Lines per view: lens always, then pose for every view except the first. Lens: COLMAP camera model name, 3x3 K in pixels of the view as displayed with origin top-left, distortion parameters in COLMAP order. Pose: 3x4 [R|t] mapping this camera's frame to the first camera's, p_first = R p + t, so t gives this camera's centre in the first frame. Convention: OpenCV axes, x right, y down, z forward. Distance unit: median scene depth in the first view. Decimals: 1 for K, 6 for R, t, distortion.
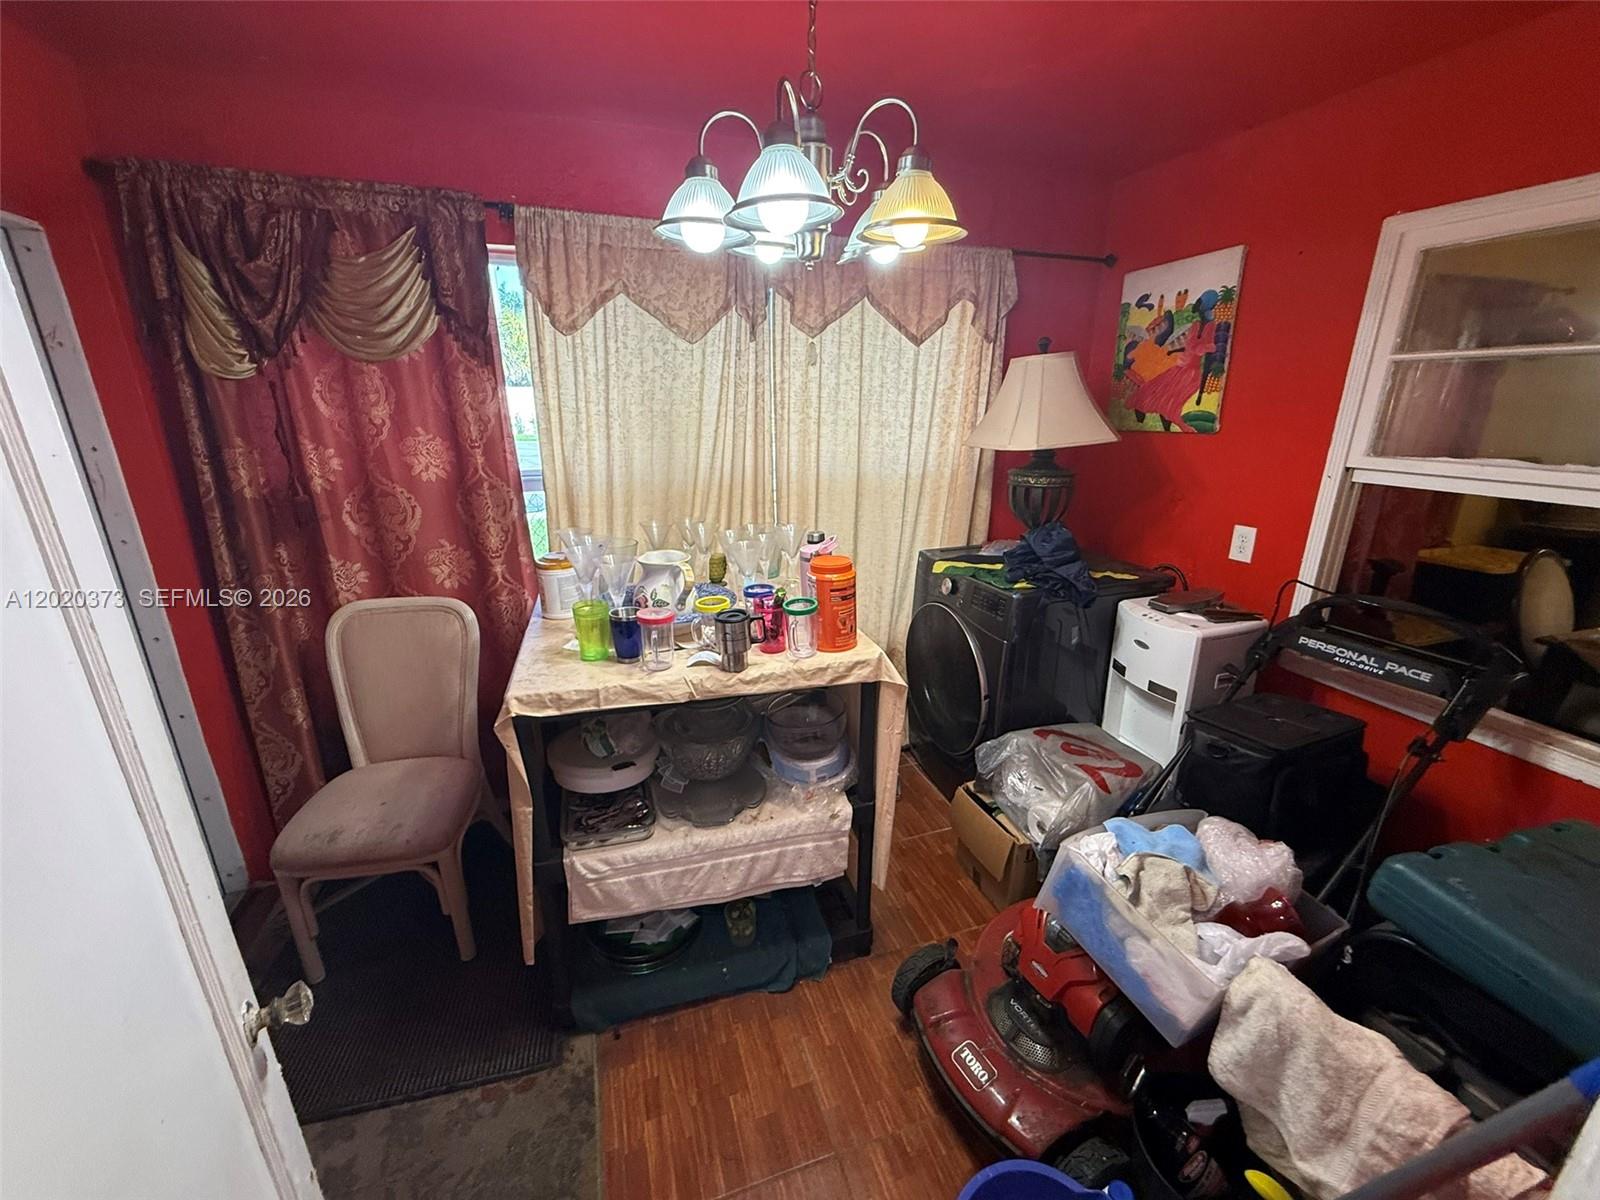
lens RADIAL K [[639.6, 0, 800.5], [0, 639.6, 596.1], [0, 0, 1]] dist [-0.001990, 0.000656]
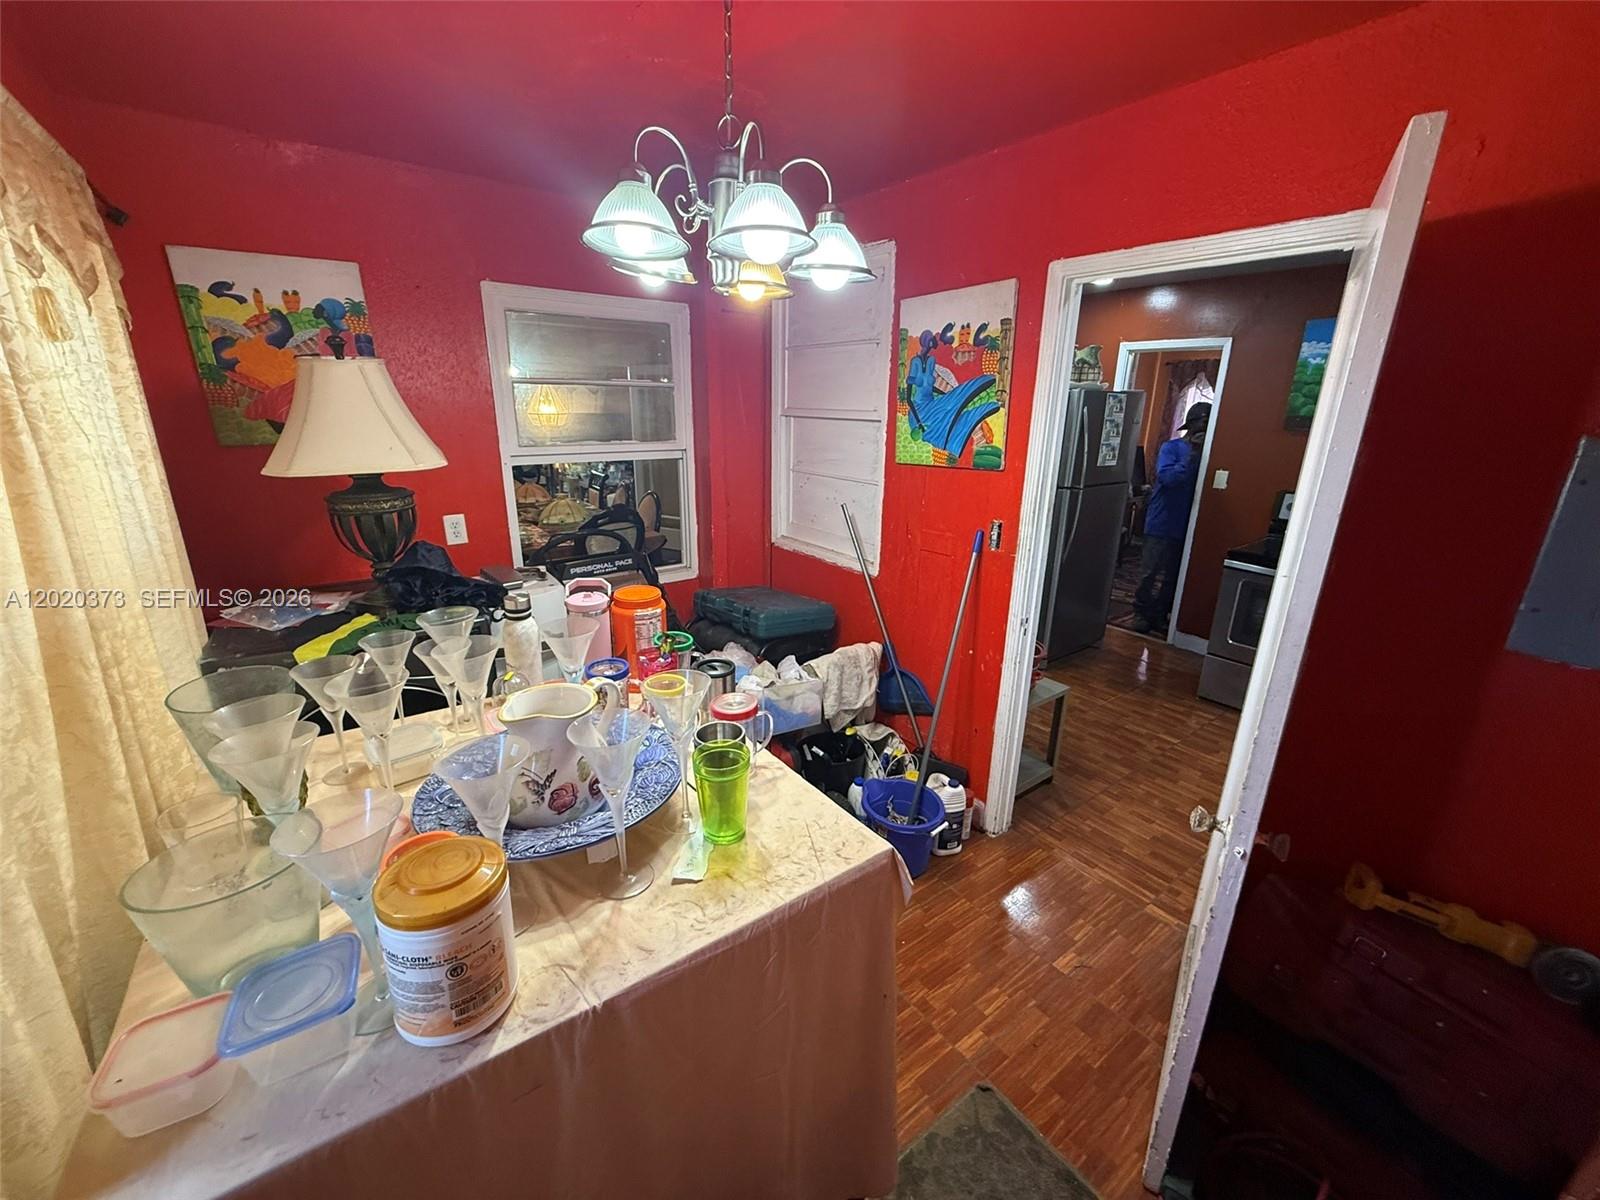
lens RADIAL K [[639.6, 0, 795.0], [0, 639.6, 596.6], [0, 0, 1]] dist [-0.001990, 0.000656]
pose [[-0.303696, -0.280668, 0.910491, -0.685197], [0.274849, 0.889193, 0.365779, -0.259537], [-0.912265, 0.361333, -0.192903, 0.784803]]
